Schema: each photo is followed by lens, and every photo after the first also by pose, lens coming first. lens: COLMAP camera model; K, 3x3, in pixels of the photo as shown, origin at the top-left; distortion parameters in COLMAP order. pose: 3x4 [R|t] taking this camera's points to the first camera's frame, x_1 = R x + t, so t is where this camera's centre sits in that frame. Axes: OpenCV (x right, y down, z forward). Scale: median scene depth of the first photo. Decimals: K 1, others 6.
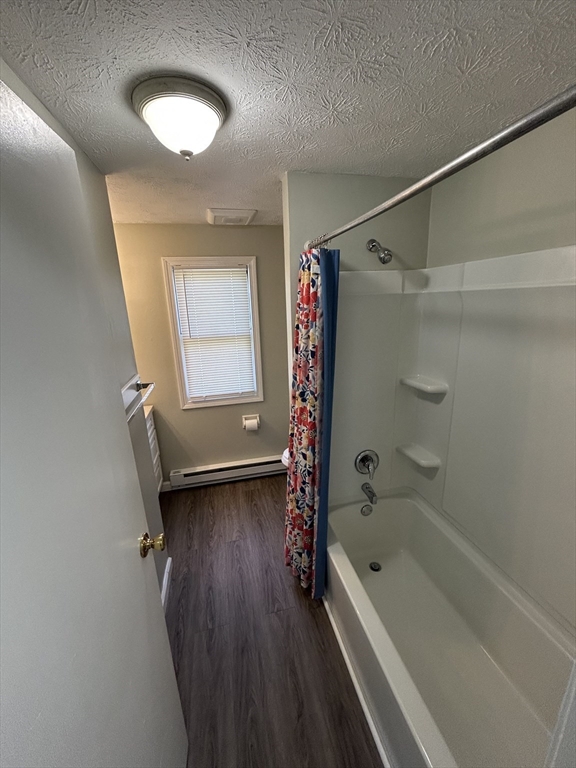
lens RADIAL K [[308.7, 0, 287.7], [0, 308.7, 379.8], [0, 0, 1]] dist [-0.001066, -0.000151]
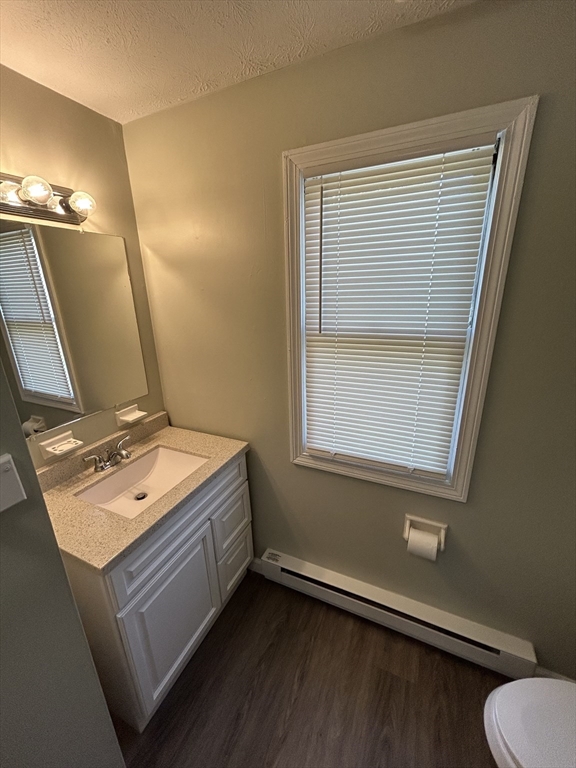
lens RADIAL K [[308.7, 0, 289.8], [0, 308.7, 381.5], [0, 0, 1]] dist [-0.001066, -0.000151]
pose [[0.796072, 0.194861, -0.572973, -0.064210], [-0.164533, 0.980772, 0.104951, -0.098847], [0.582407, 0.010724, 0.812827, 0.555975]]
